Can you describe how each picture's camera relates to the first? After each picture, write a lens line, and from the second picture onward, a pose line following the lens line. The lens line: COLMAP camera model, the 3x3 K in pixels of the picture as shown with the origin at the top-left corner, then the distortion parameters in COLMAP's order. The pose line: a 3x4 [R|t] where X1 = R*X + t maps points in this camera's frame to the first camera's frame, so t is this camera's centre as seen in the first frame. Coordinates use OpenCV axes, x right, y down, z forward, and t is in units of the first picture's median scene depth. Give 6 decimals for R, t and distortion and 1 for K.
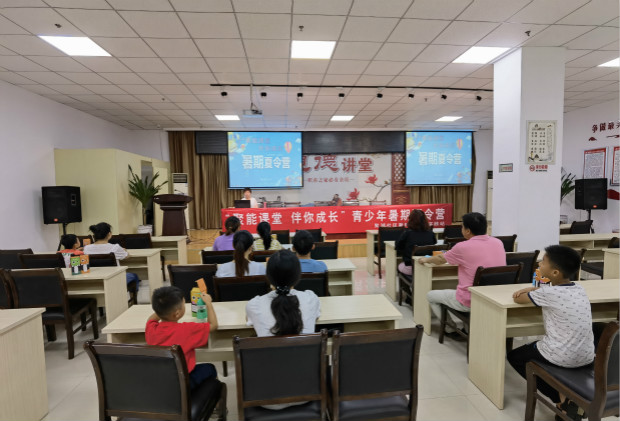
lens RADIAL K [[321.9, 0, 310.0], [0, 321.9, 210.5], [0, 0, 1]] dist [-0.019096, -0.000802]
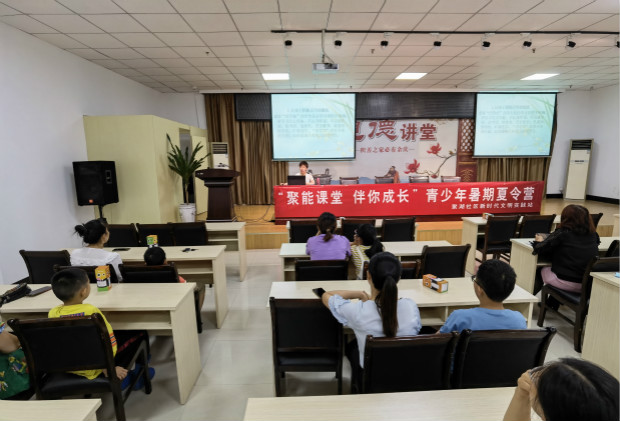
lens RADIAL K [[324.4, 0, 310.0], [0, 324.4, 210.5], [0, 0, 1]] dist [-0.050568, 0.026473]
pose [[0.998182, 0.012554, -0.058942, -0.099373], [-0.006238, 0.994333, 0.106131, -0.025129], [0.059941, -0.105570, 0.992604, 0.112390]]
